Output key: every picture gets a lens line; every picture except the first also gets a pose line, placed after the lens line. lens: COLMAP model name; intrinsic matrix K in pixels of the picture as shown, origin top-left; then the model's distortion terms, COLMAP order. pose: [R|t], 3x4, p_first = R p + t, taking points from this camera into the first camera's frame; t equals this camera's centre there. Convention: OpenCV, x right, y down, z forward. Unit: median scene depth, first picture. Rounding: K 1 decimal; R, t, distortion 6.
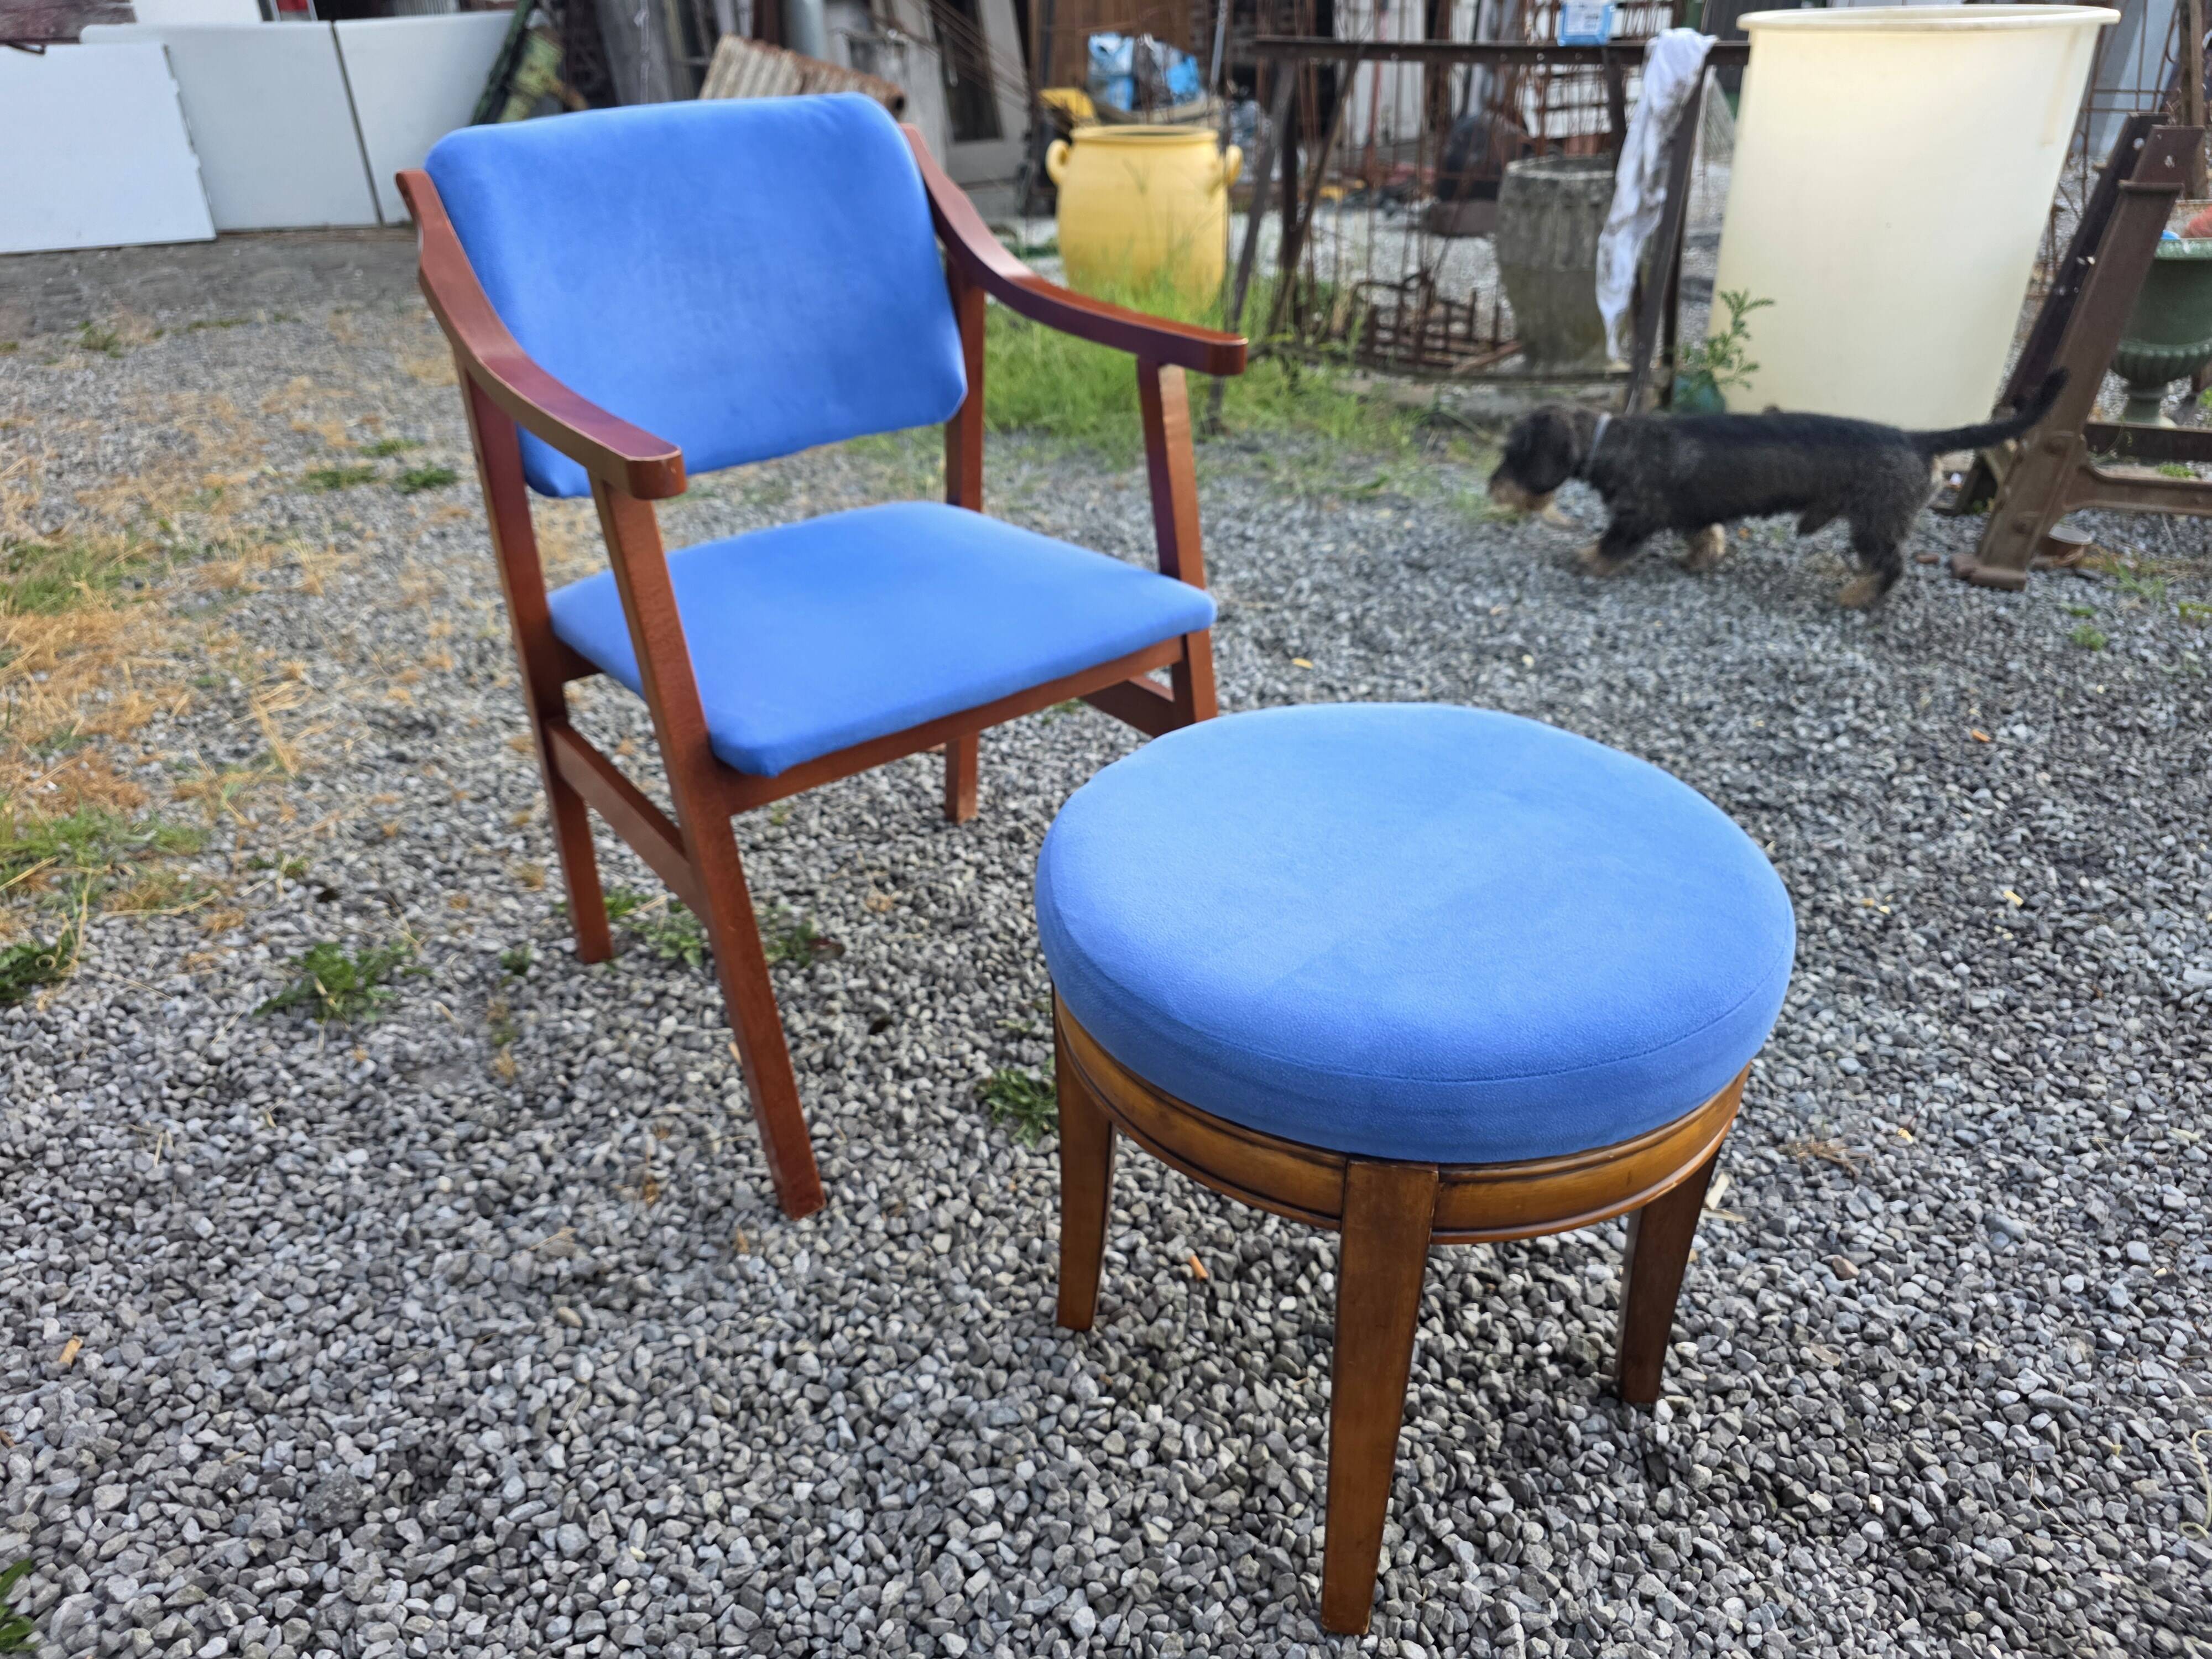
lens RADIAL K [[1502.5, 0, 1103.4], [0, 1502.5, 866.1], [0, 0, 1]] dist [0.038032, -0.032804]
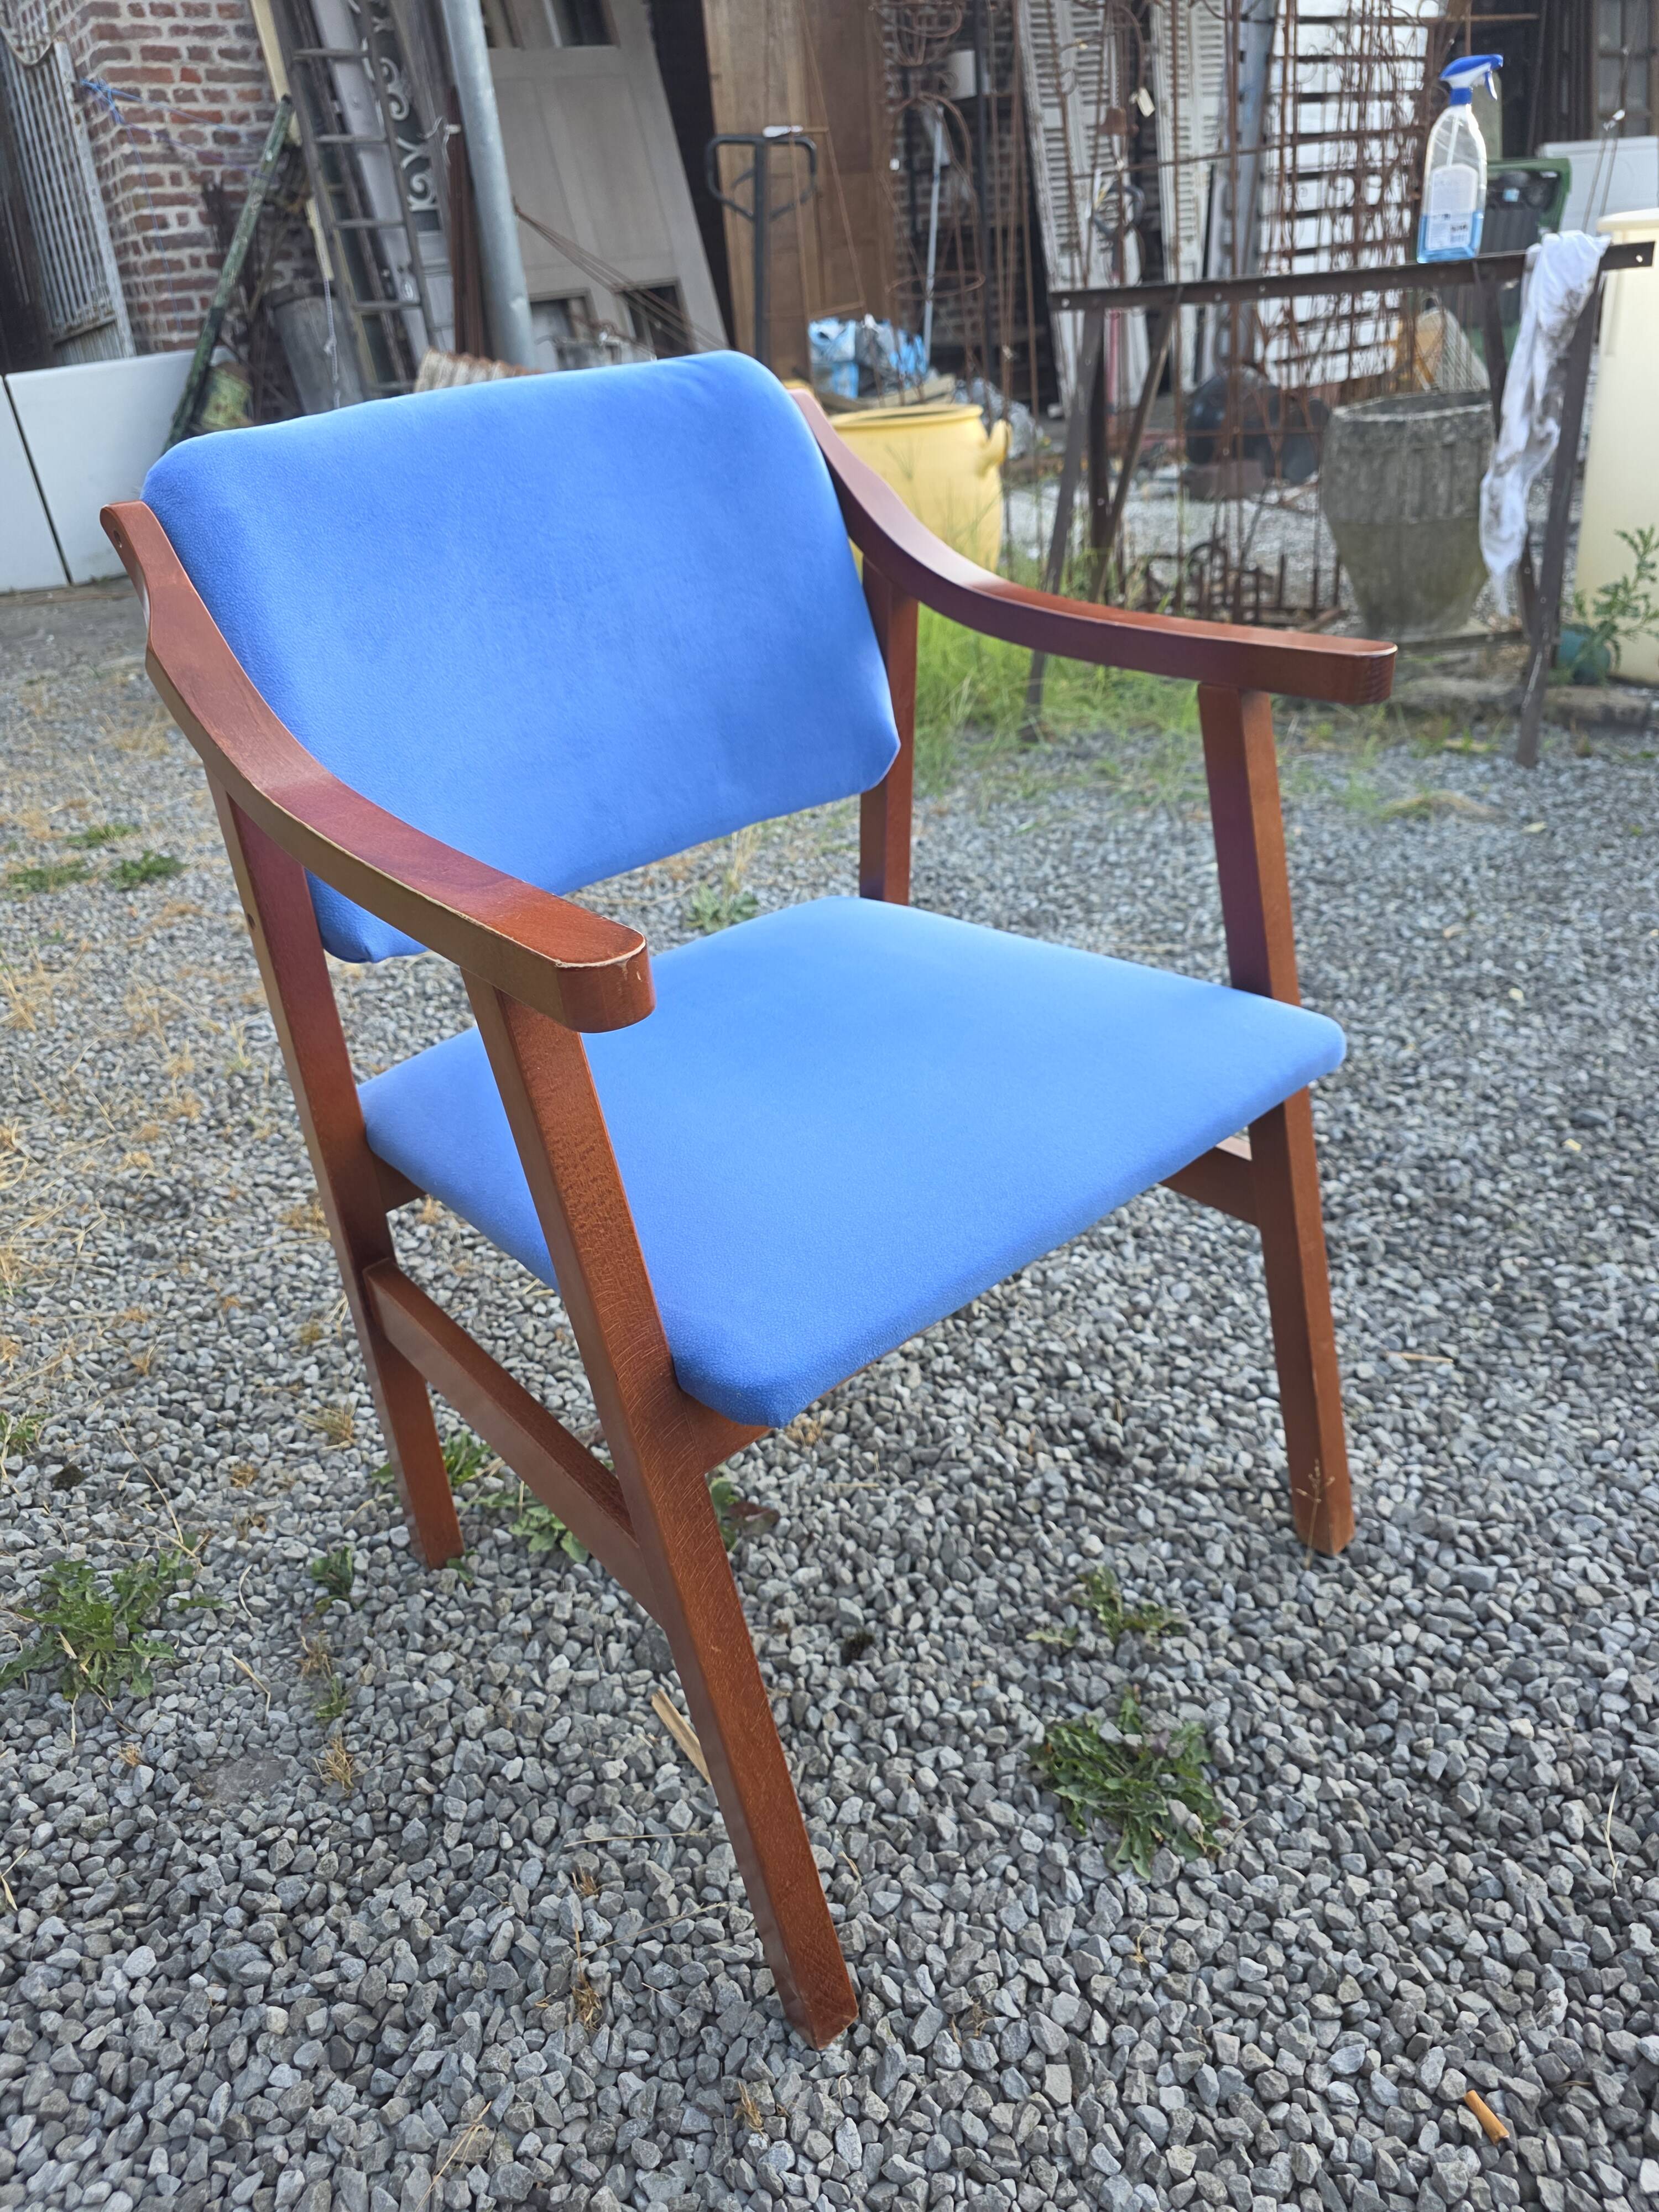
lens RADIAL K [[1502.5, 0, 816.8], [0, 1502.5, 1103.1], [0, 0, 1]] dist [0.038032, -0.032804]
pose [[0.996521, -0.083165, -0.005362, -0.172832], [0.082931, 0.995954, -0.034614, -0.151227], [0.008219, 0.034049, 0.999386, 0.345223]]
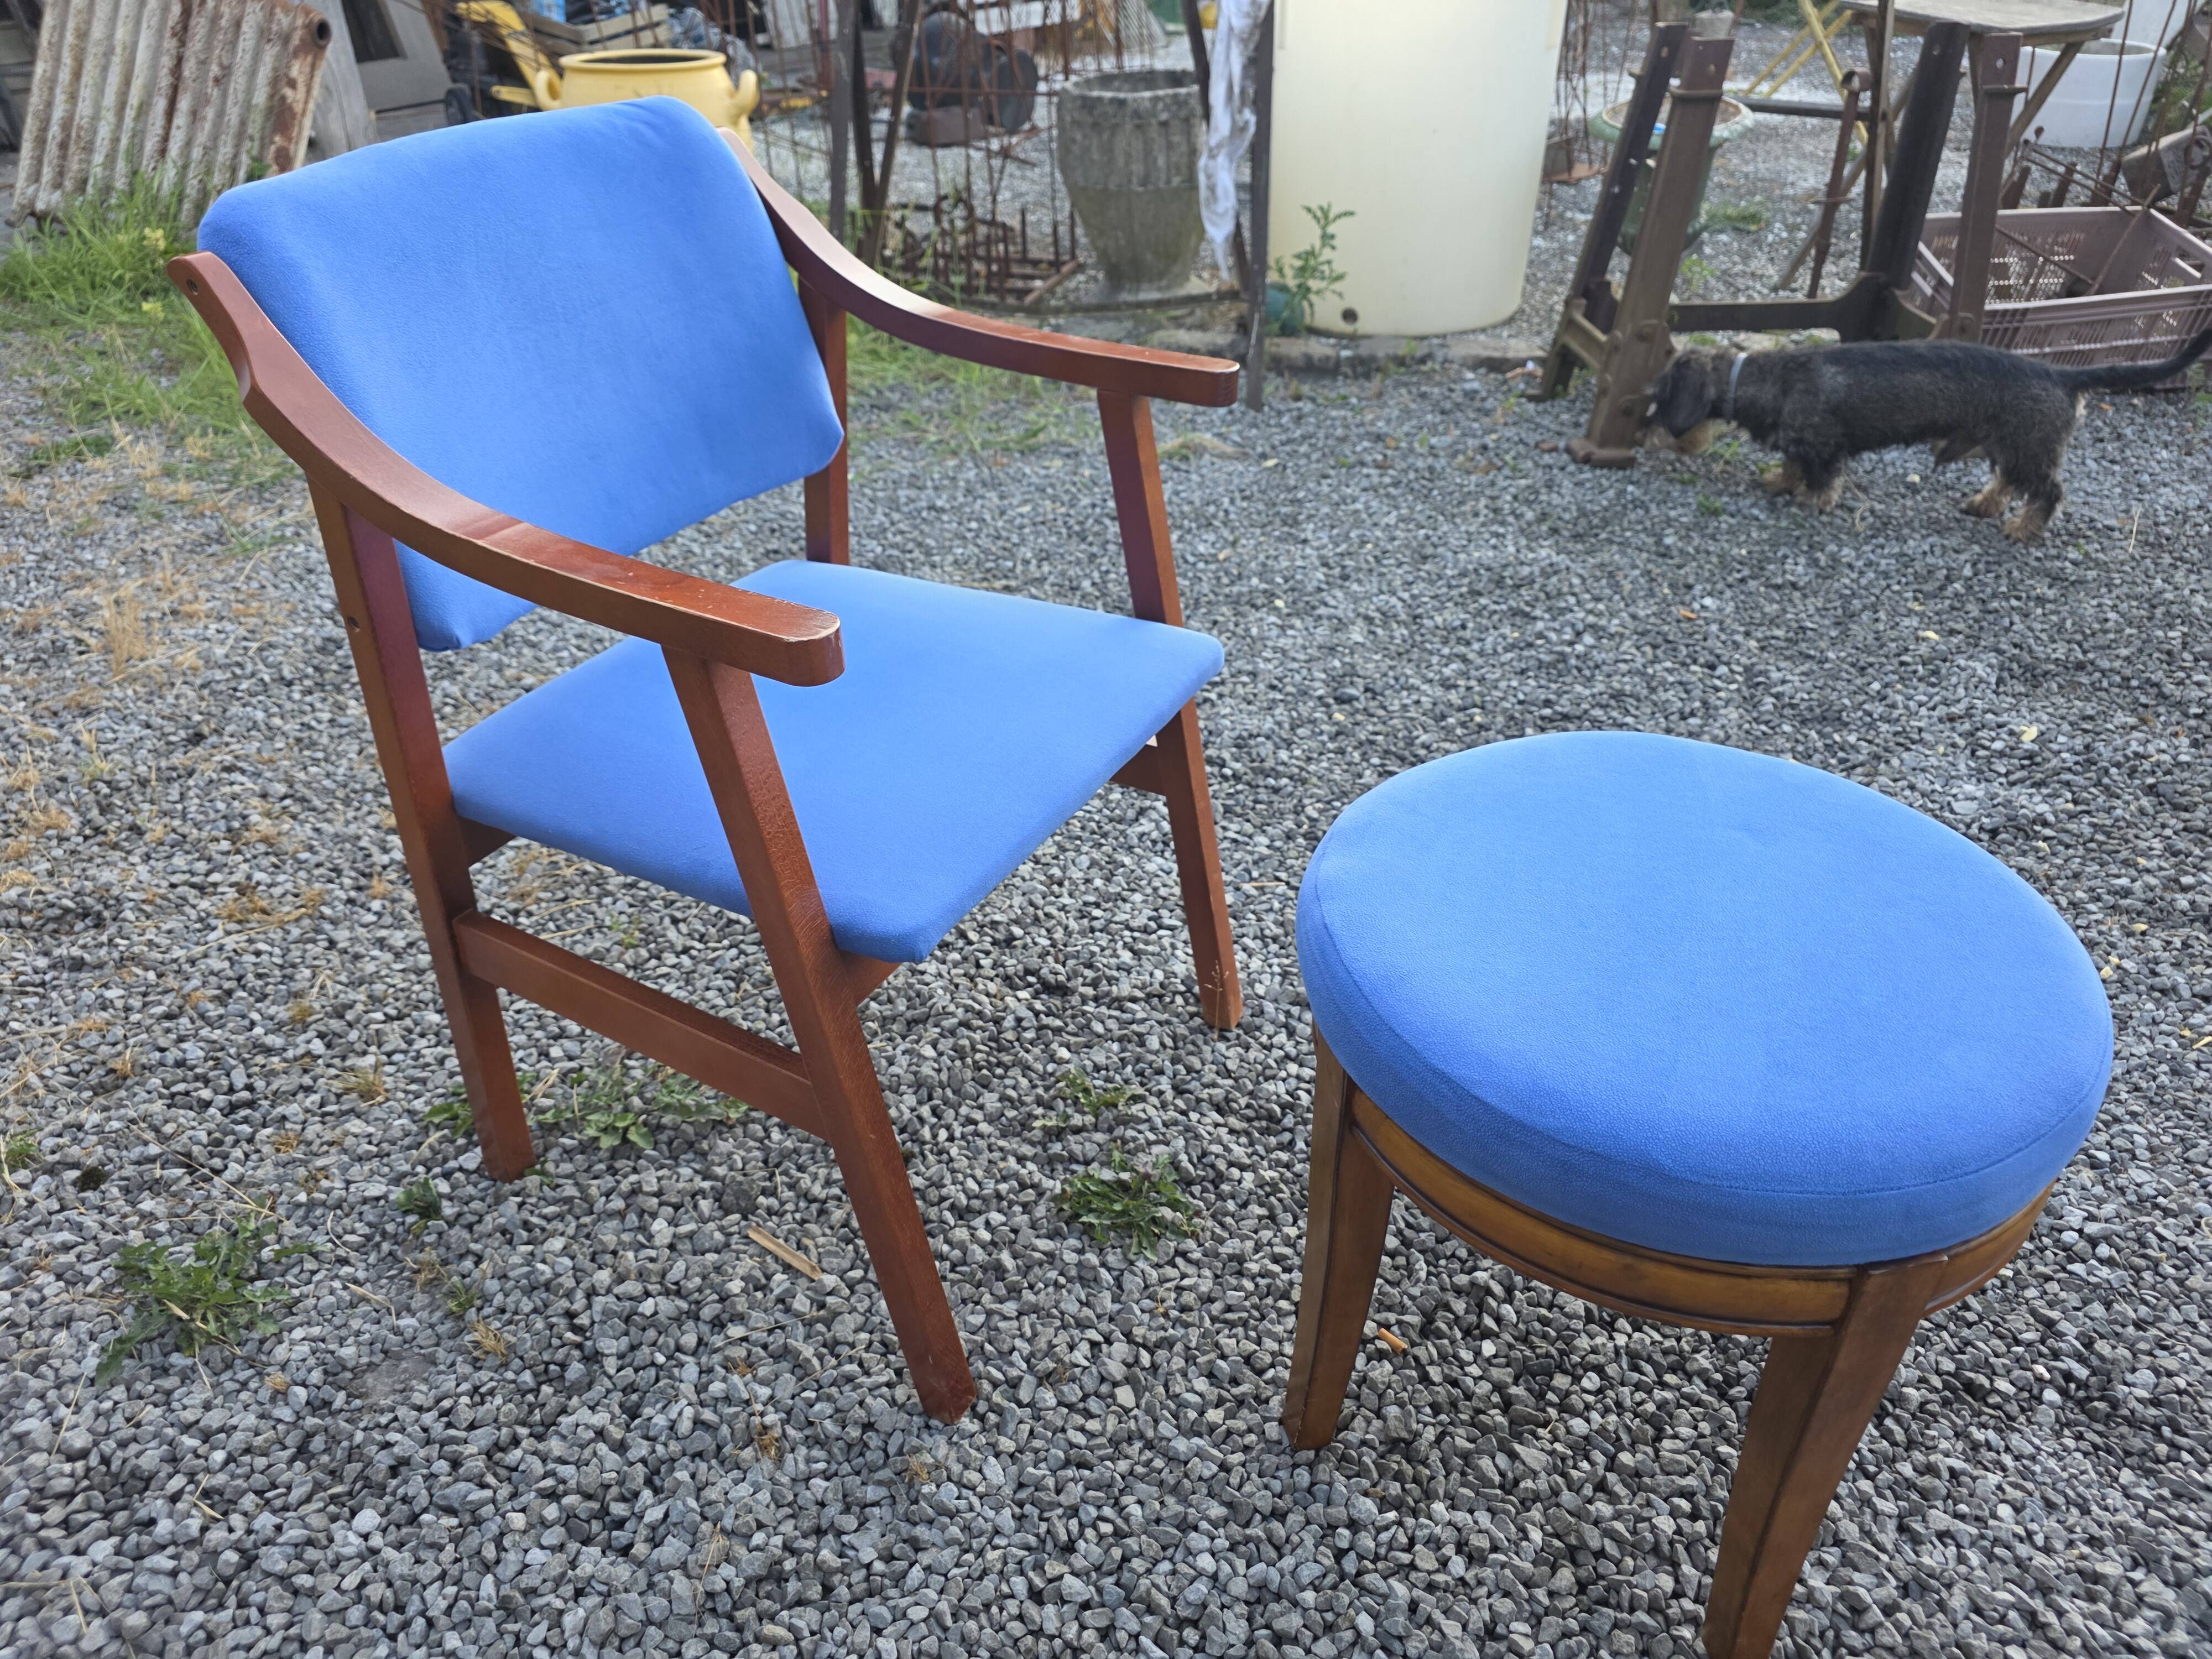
lens RADIAL K [[1502.5, 0, 1093.7], [0, 1502.5, 843.9], [0, 0, 1]] dist [0.038032, -0.032804]
pose [[0.926109, -0.207661, 0.314958, -0.346194], [0.191322, 0.978071, 0.082301, -0.157626], [-0.325142, -0.015961, 0.945530, 0.148936]]
